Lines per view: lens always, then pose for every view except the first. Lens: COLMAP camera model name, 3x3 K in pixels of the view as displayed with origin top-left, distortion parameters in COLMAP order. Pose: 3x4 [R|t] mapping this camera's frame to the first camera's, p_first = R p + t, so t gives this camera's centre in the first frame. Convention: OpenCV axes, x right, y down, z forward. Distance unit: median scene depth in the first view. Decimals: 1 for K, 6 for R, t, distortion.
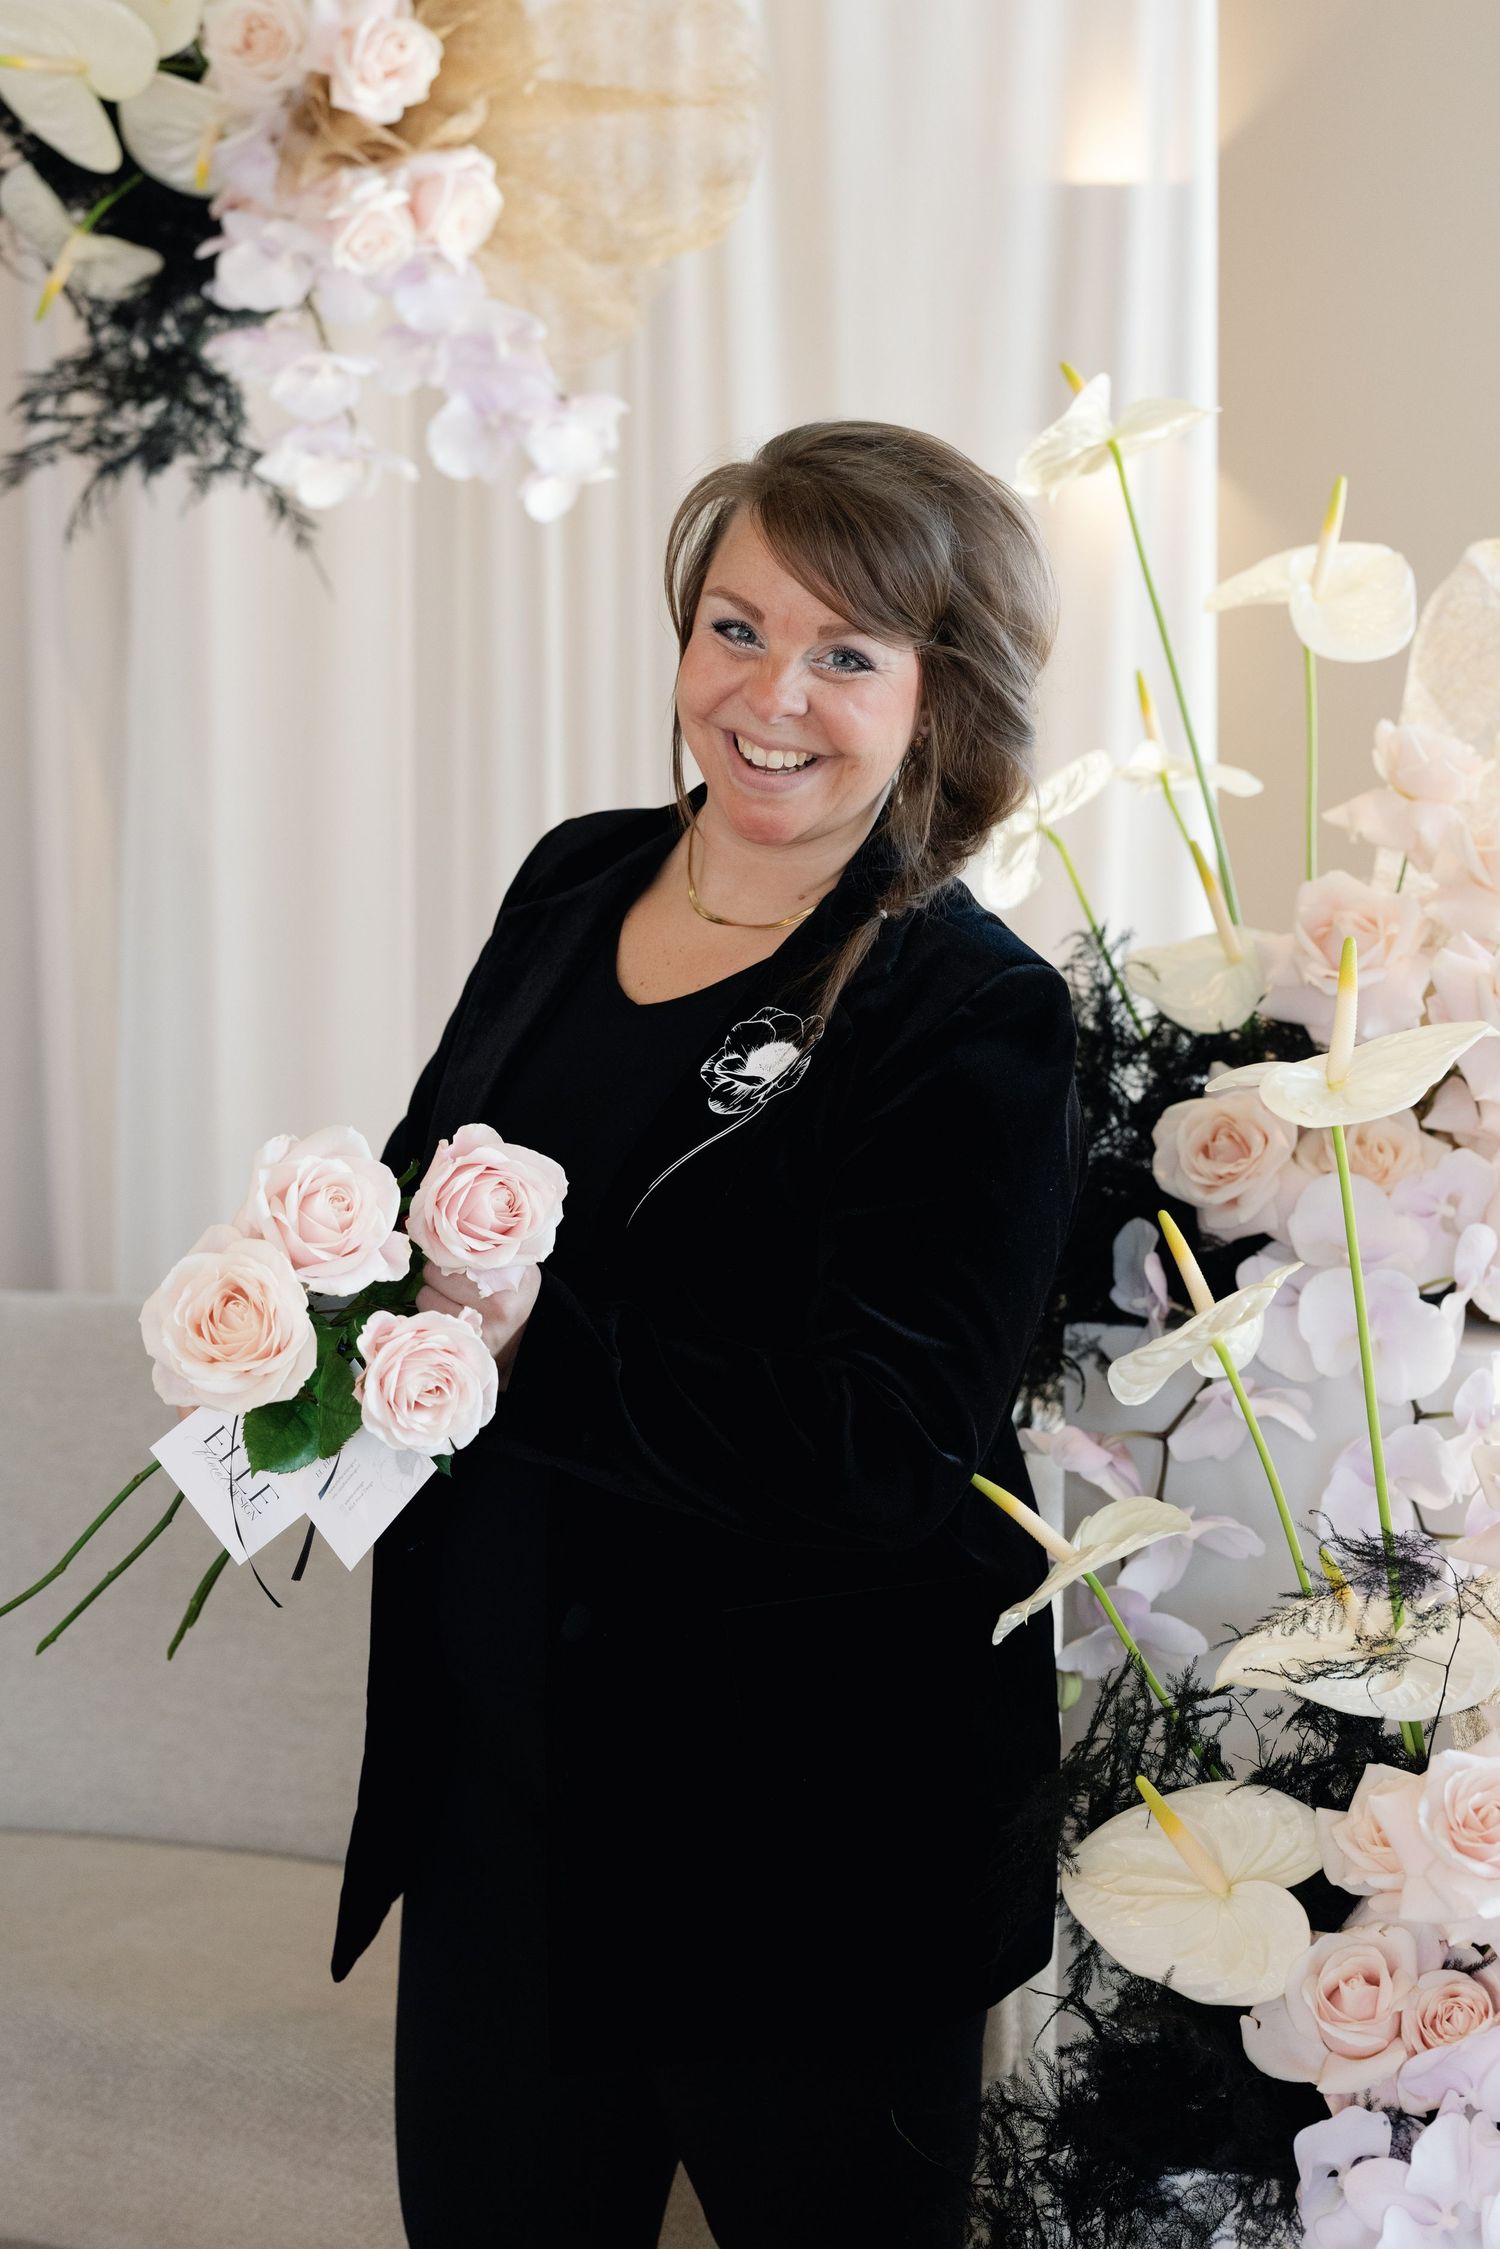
lens RADIAL K [[5571.0, 0, 750.0], [0, 5571.0, 1124.5], [0, 0, 1]] dist [0.058100, 0.041666]
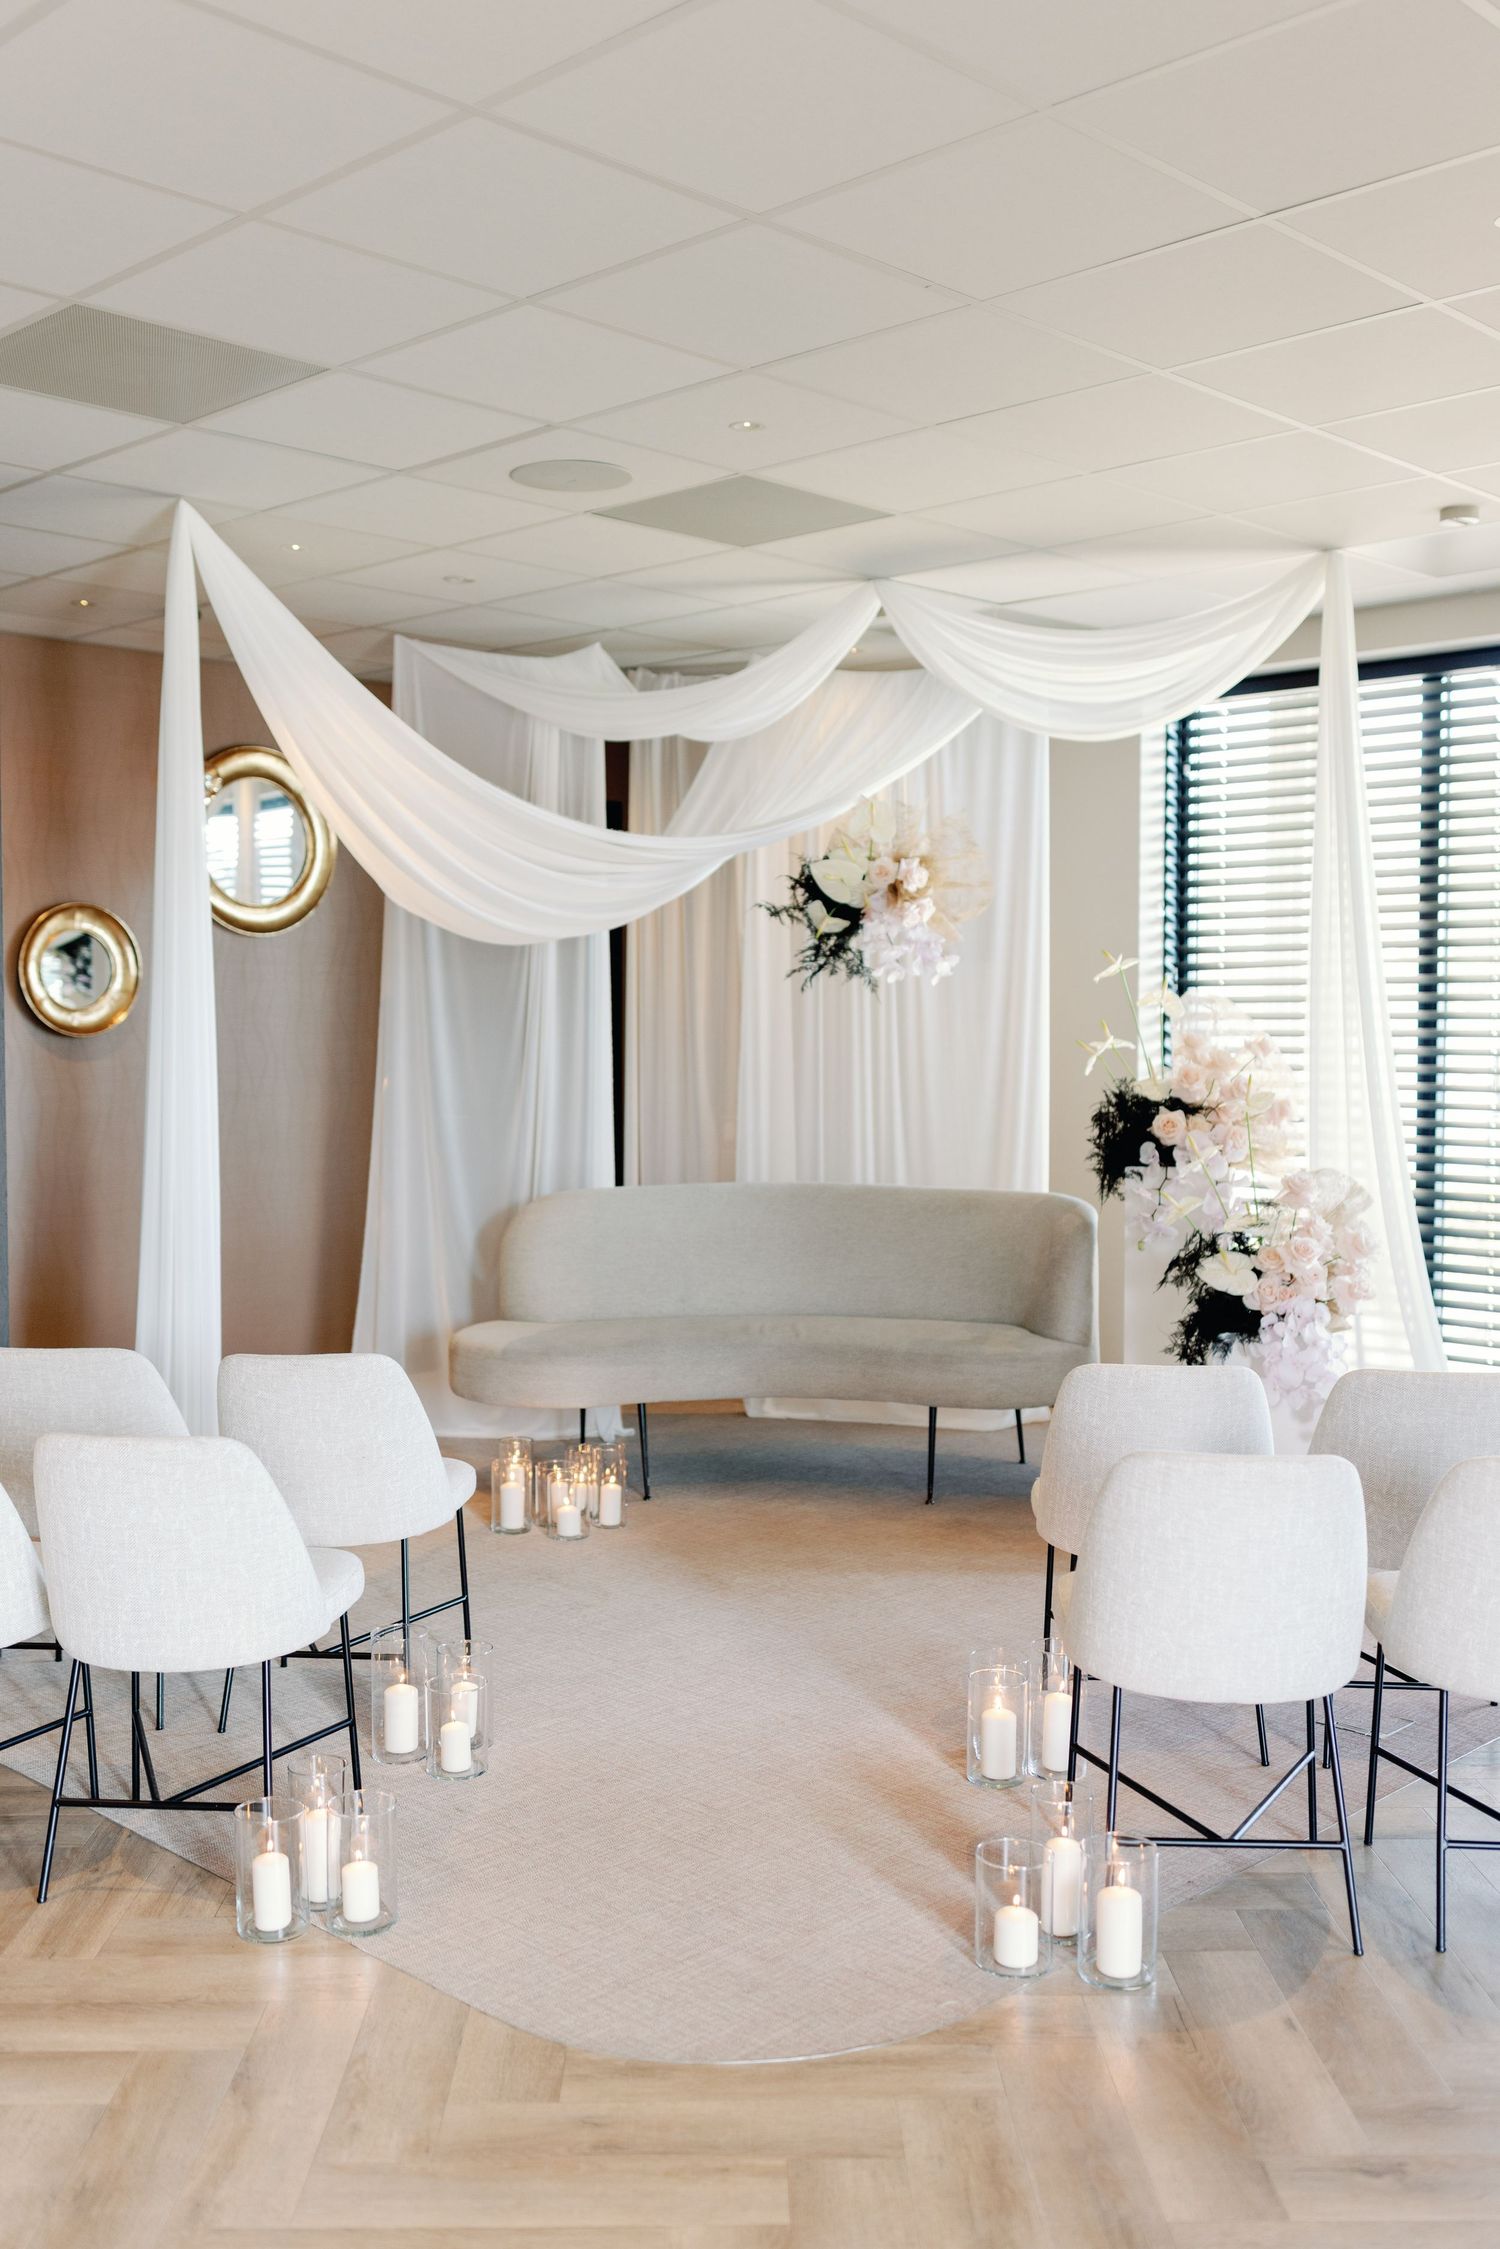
lens RADIAL K [[2218.2, 0, 750.0], [0, 2218.2, 1124.5], [0, 0, 1]] dist [0.067686, -0.000113]
pose [[0.971891, -0.020334, 0.234553, -0.756904], [0.028956, 0.999023, -0.033373, 0.061146], [-0.233645, 0.039227, 0.971530, -0.758514]]
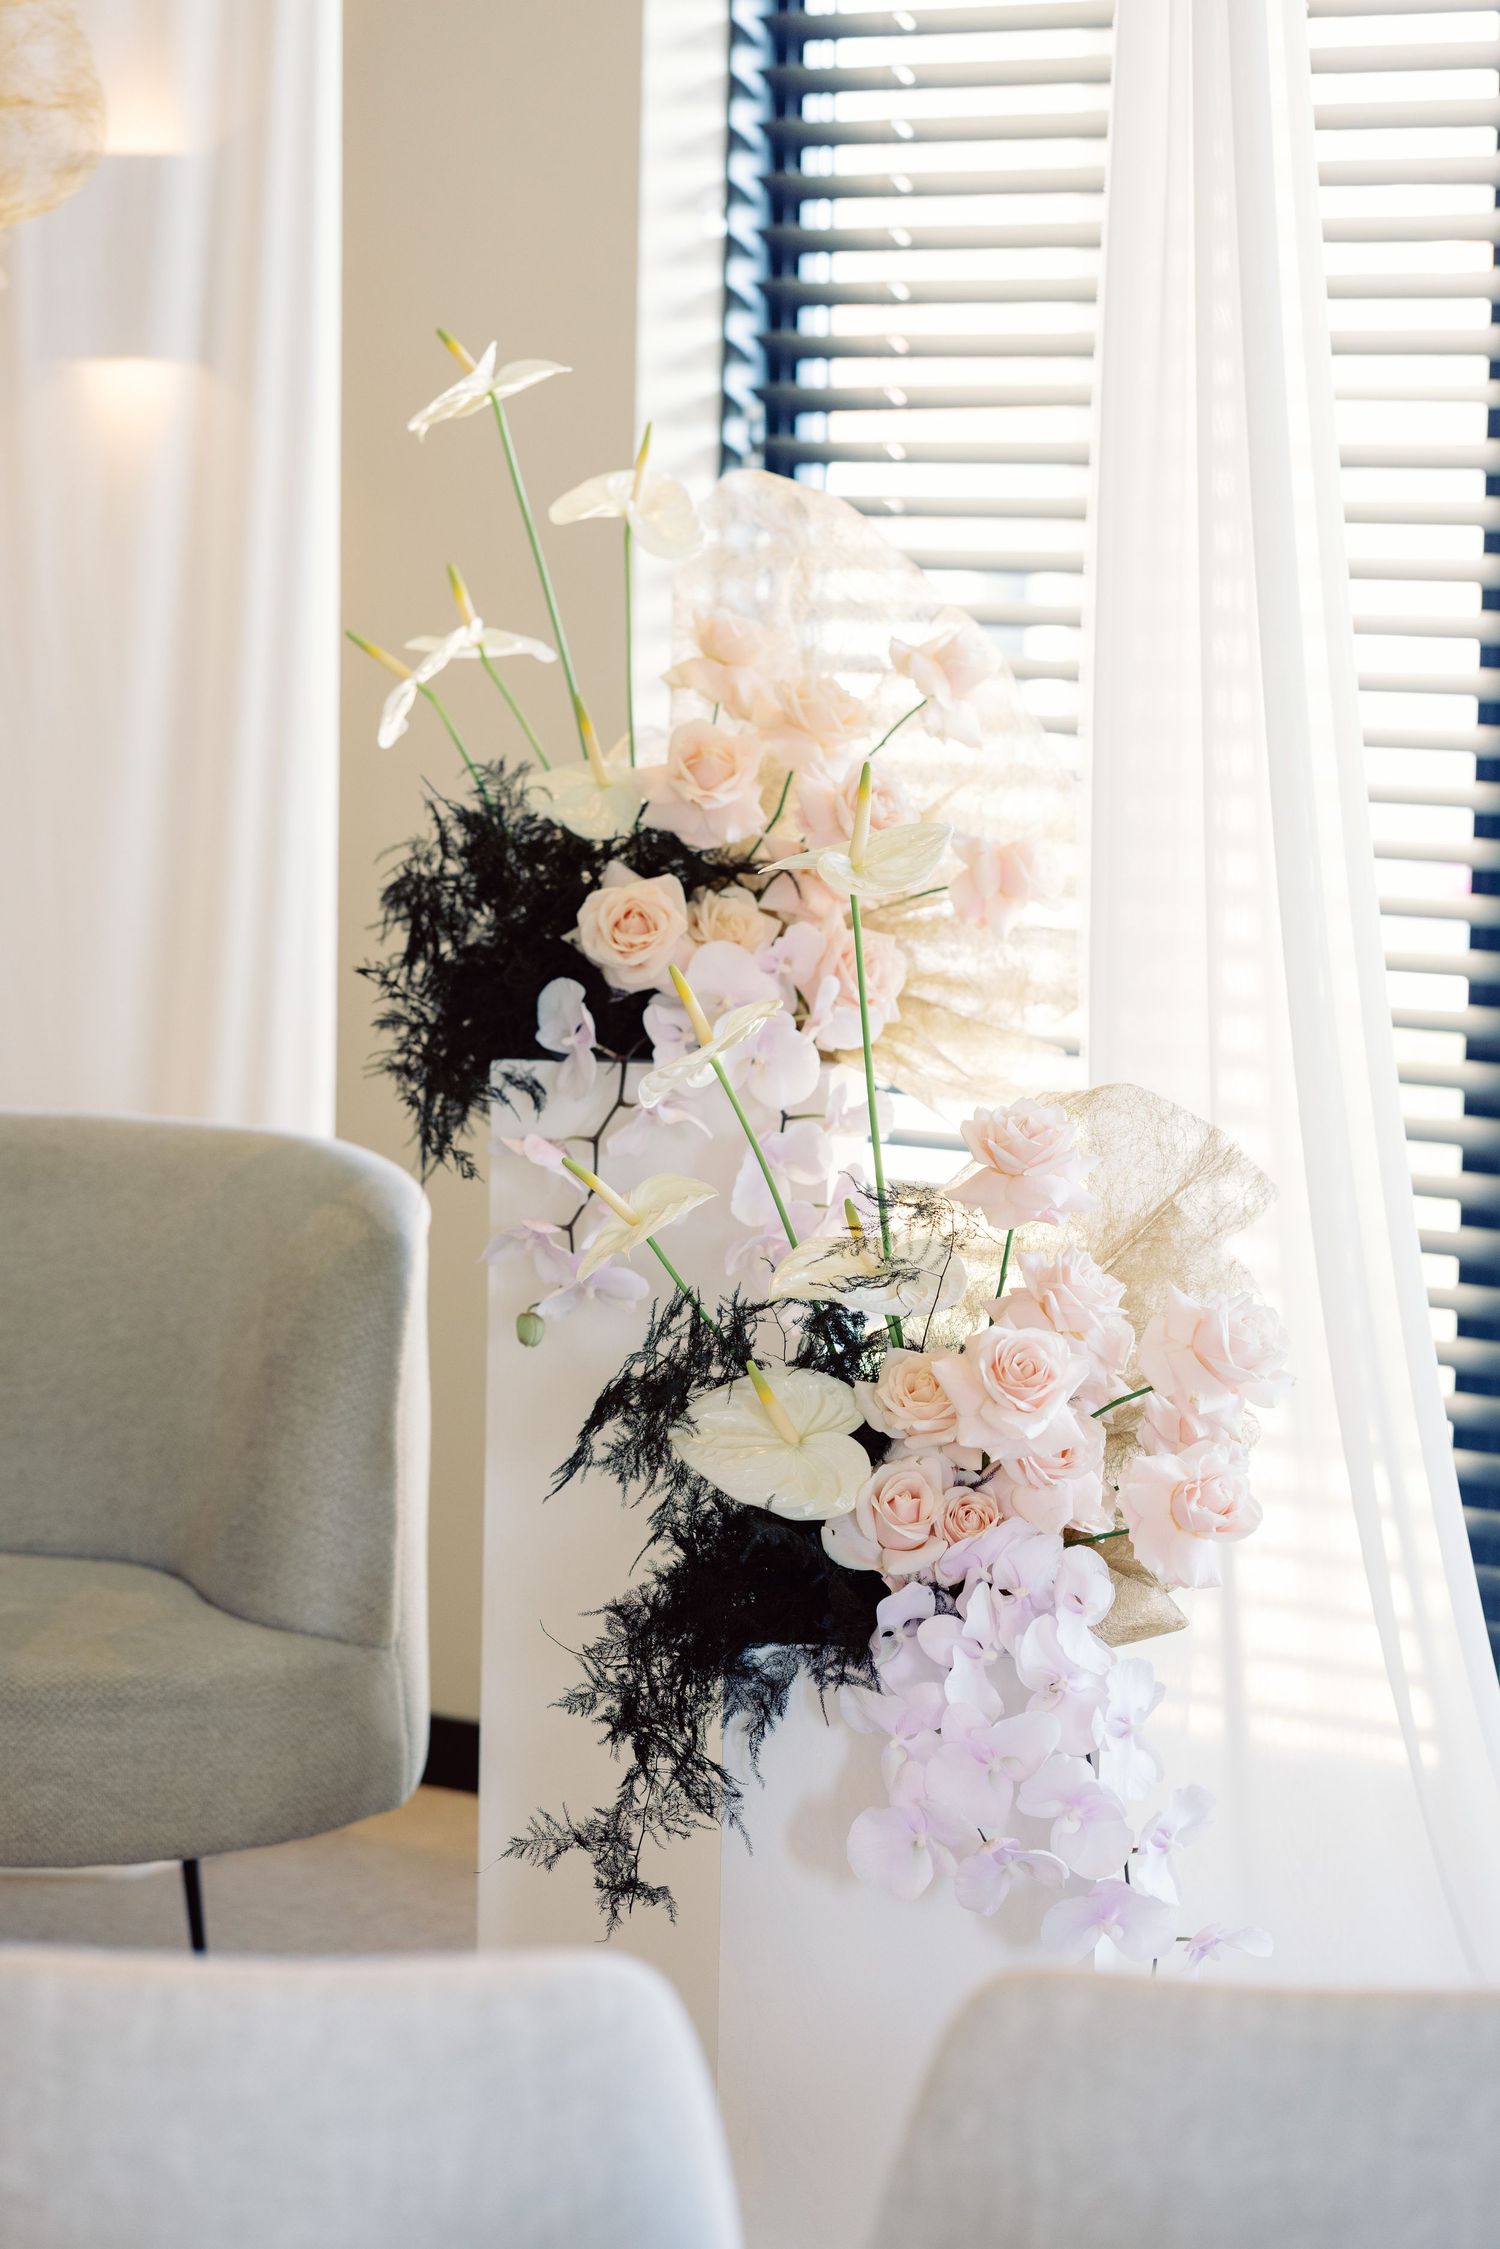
lens RADIAL K [[5571.0, 0, 750.0], [0, 5571.0, 1124.5], [0, 0, 1]] dist [0.058100, 0.041666]
pose [[0.932844, -0.026261, 0.359322, -0.423092], [0.018059, 0.999495, 0.026164, 0.020248], [-0.359827, -0.017918, 0.932847, -0.299680]]
